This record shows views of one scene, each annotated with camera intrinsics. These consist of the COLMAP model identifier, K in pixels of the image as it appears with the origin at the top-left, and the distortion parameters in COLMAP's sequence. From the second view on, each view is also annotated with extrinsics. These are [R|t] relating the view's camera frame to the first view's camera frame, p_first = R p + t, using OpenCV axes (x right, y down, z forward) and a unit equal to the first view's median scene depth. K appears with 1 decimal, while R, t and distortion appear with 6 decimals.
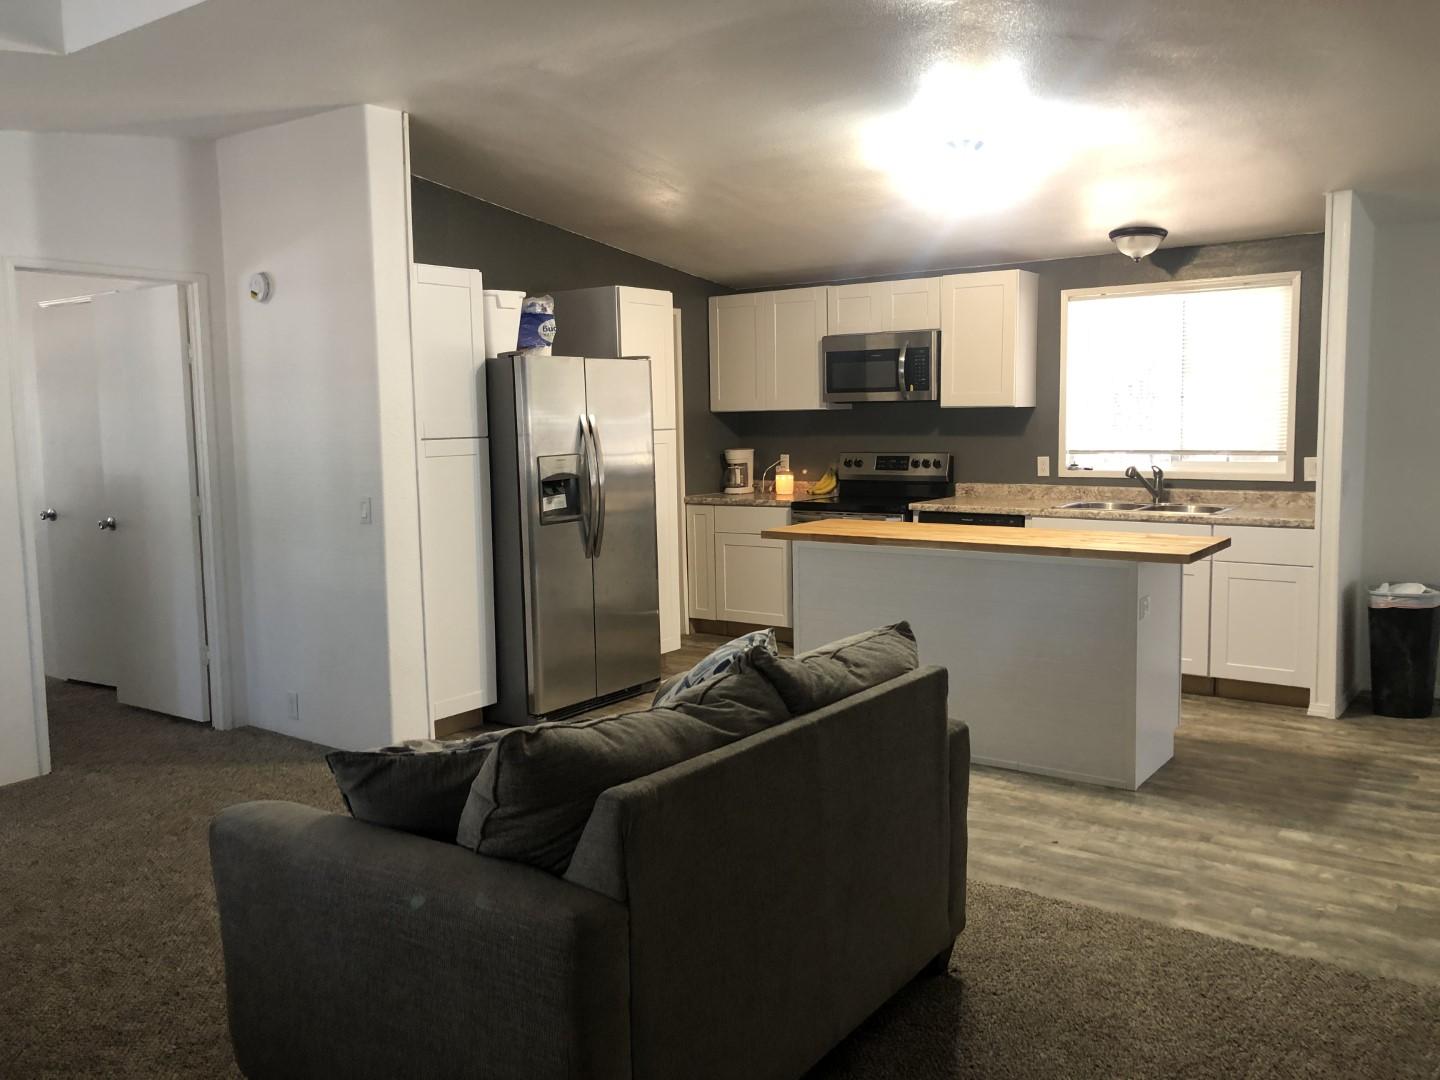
lens RADIAL K [[1166.0, 0, 720.0], [0, 1166.0, 540.0], [0, 0, 1]] dist [-0.006449, 0.002033]
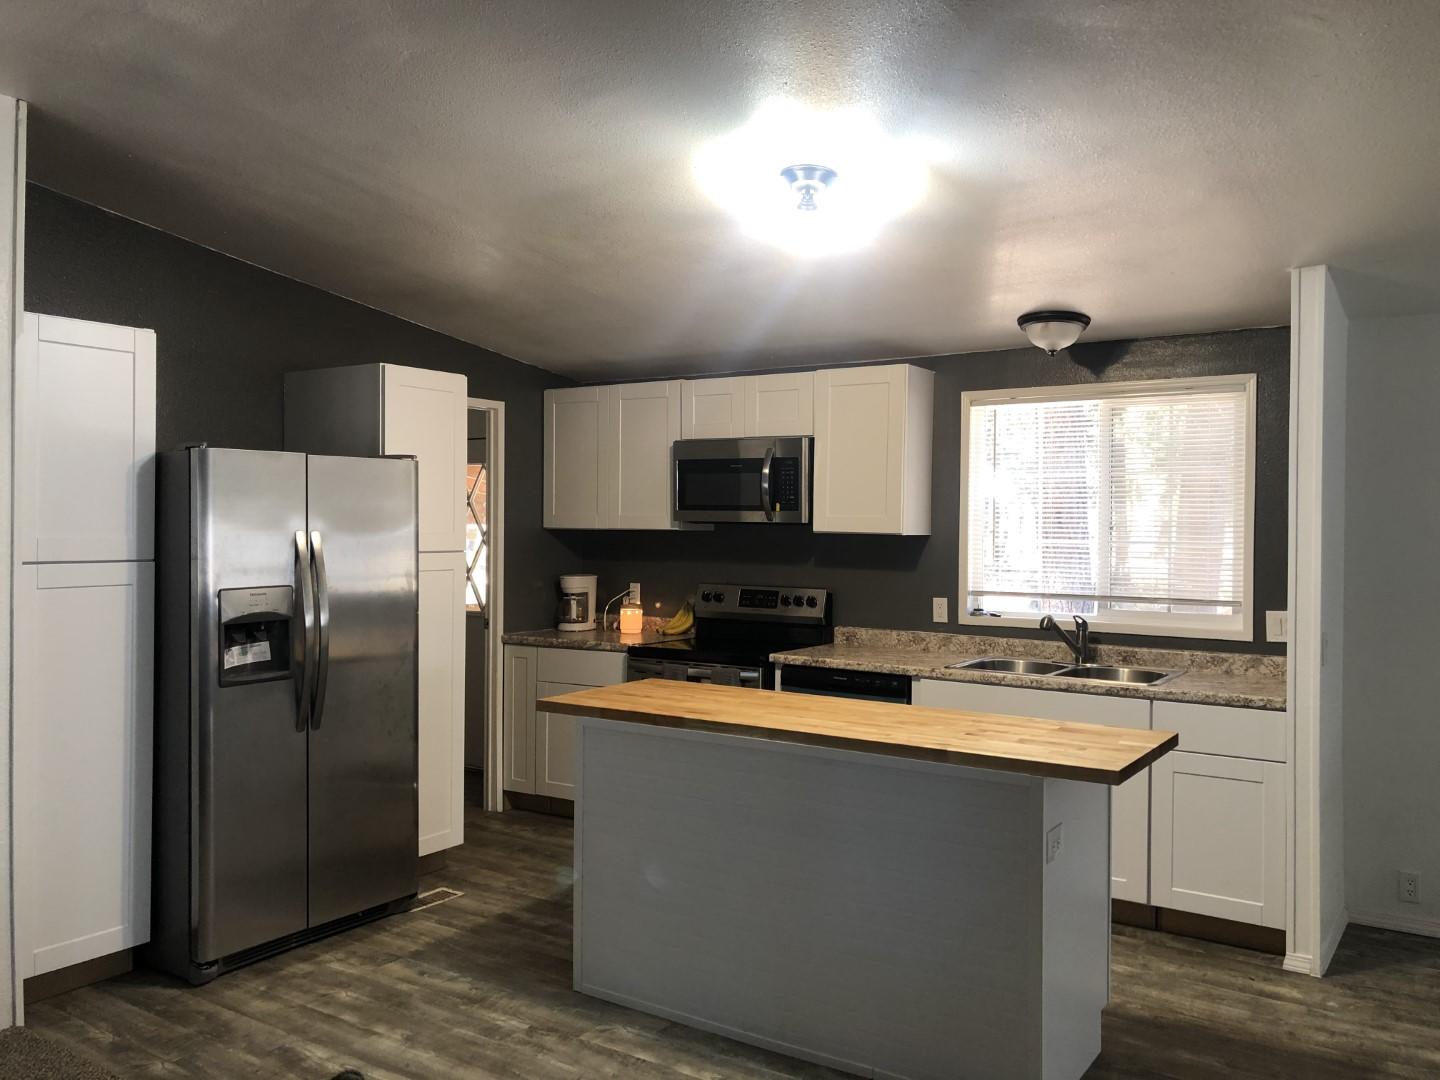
lens RADIAL K [[1198.3, 0, 720.0], [0, 1198.3, 540.0], [0, 0, 1]] dist [0.013193, -0.054976]
pose [[0.998023, 0.026448, 0.057022, 0.089799], [-0.020836, 0.995080, -0.096855, -0.031783], [-0.059303, 0.095475, 0.993664, 0.217603]]
